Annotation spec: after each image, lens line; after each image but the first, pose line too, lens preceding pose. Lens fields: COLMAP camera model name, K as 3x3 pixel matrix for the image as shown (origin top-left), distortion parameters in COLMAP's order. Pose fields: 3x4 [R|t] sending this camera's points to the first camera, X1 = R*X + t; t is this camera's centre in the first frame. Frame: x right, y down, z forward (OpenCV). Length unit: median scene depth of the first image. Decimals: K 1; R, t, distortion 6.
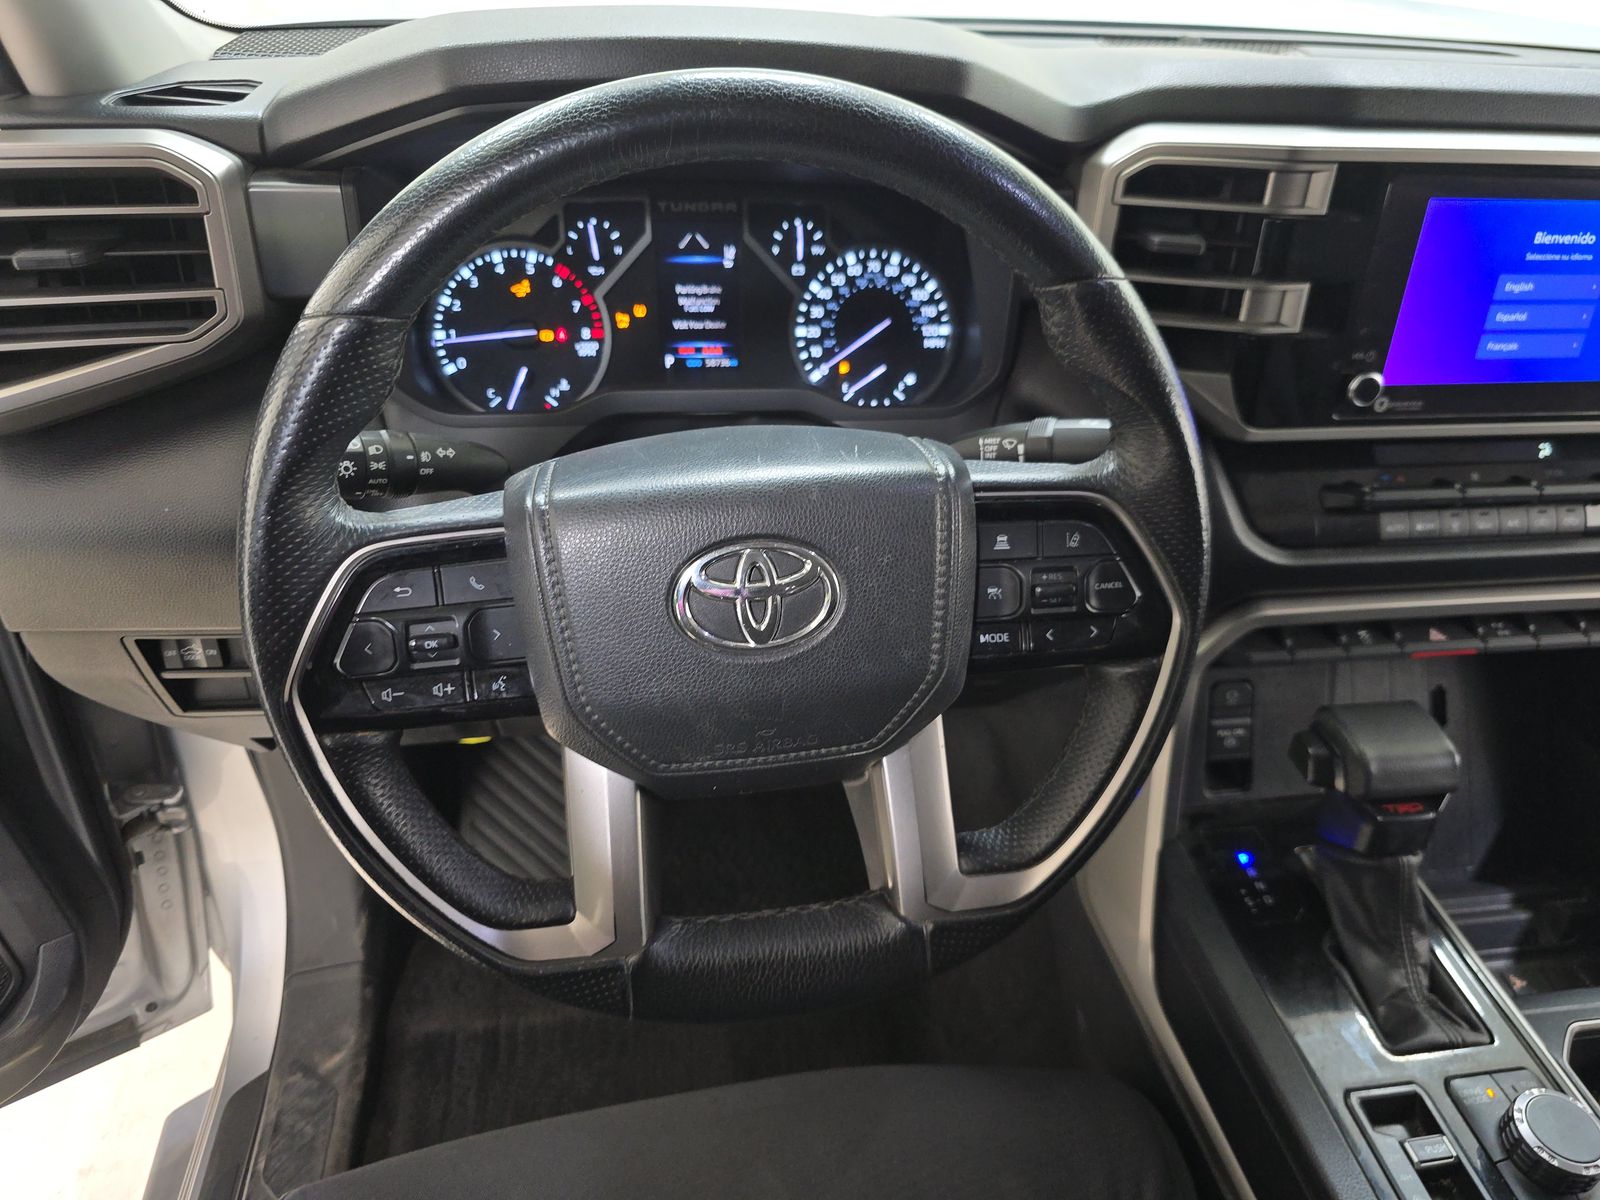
lens RADIAL K [[1114.3, 0, 811.4], [0, 1114.3, 603.8], [0, 0, 1]] dist [0.042641, -0.051071]
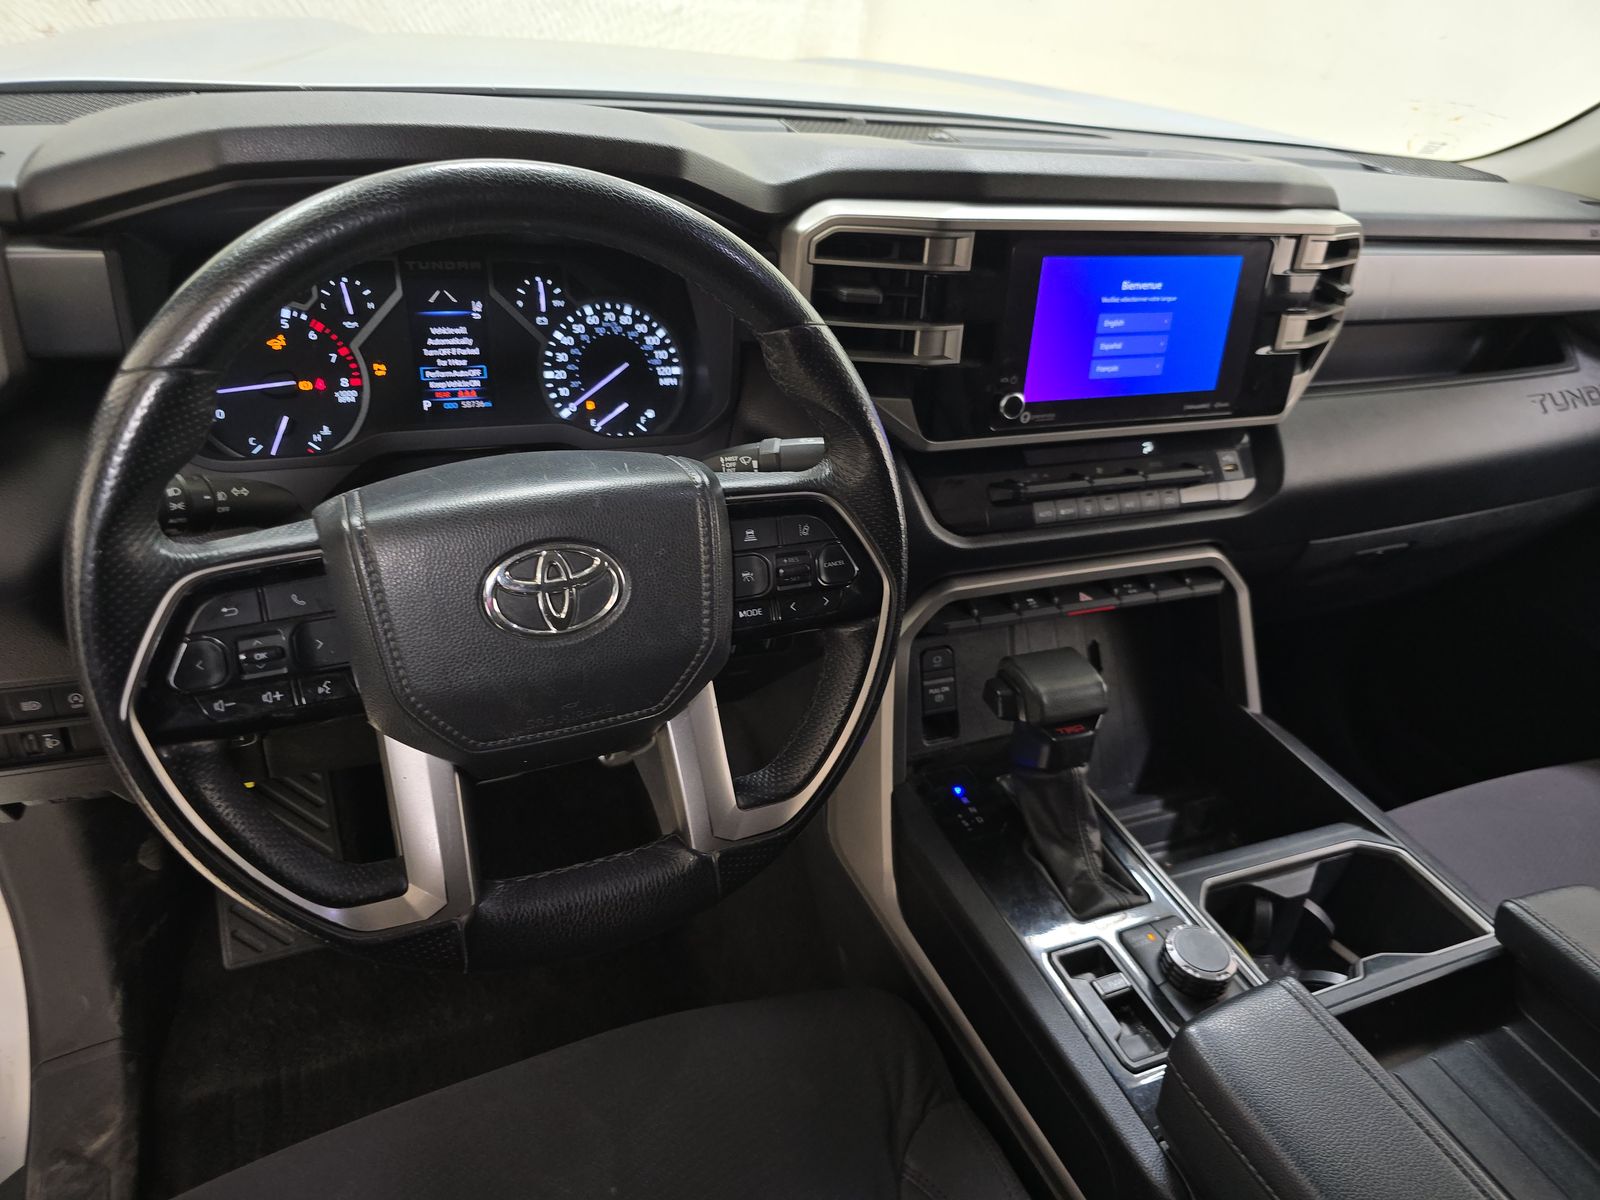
lens RADIAL K [[1095.3, 0, 800.0], [0, 1095.3, 600.0], [0, 0, 1]] dist [0.067759, -0.065095]
pose [[0.969520, -0.080173, 0.231524, -0.049439], [0.088892, 0.995663, -0.027458, 0.043377], [-0.228319, 0.047202, 0.972442, -0.156371]]
